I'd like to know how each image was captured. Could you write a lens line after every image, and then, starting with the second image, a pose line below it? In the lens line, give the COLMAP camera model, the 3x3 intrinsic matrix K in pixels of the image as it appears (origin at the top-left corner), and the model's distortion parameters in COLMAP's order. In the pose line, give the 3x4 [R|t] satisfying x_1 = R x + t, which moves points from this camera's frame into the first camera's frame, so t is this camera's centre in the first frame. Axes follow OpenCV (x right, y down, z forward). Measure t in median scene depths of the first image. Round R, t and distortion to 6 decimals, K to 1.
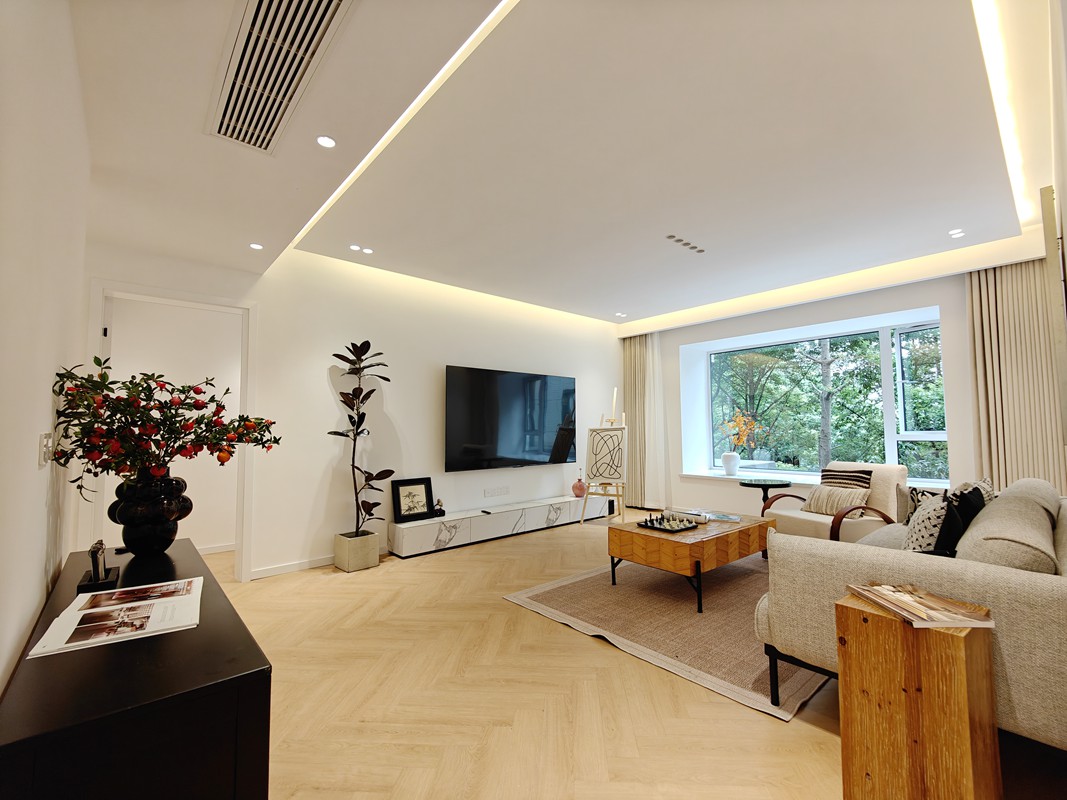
lens RADIAL K [[467.3, 0, 536.2], [0, 467.3, 402.6], [0, 0, 1]] dist [0.000099, -0.000294]
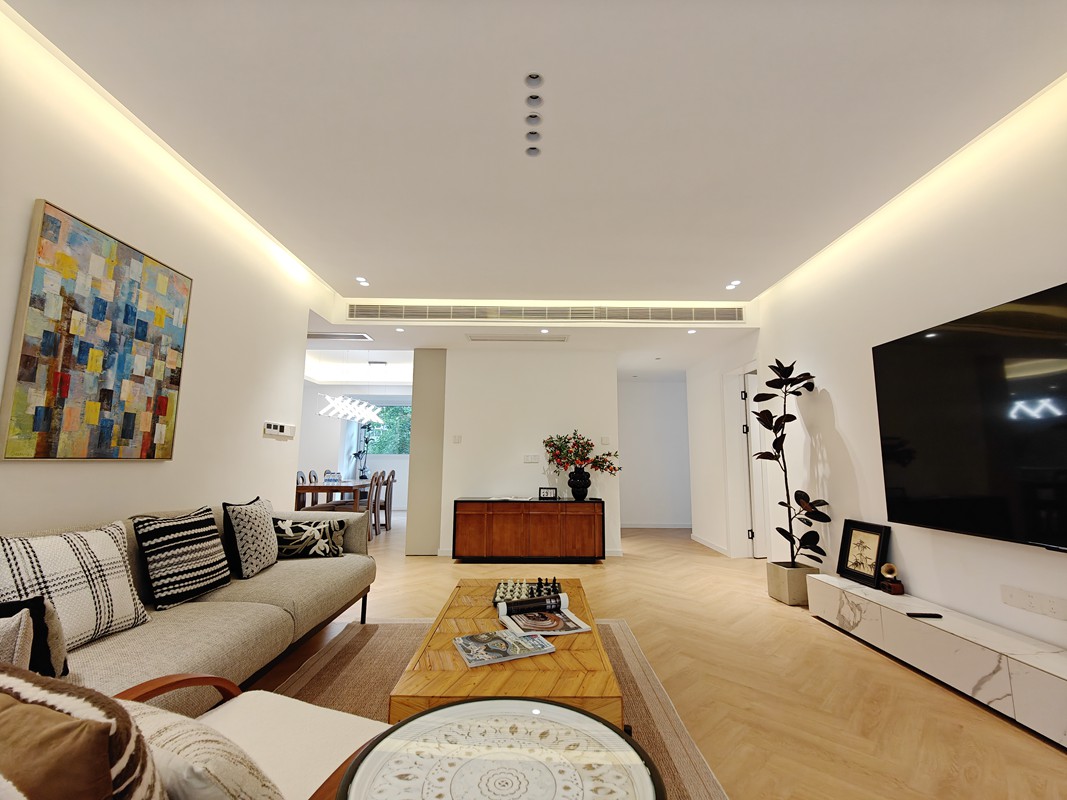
lens RADIAL K [[467.3, 0, 535.1], [0, 467.3, 394.2], [0, 0, 1]] dist [0.000099, -0.000294]
pose [[-0.649227, -0.095723, -0.754547, 0.623101], [0.043900, 0.985679, -0.162817, 0.068573], [0.759327, -0.138829, -0.635727, 1.136642]]
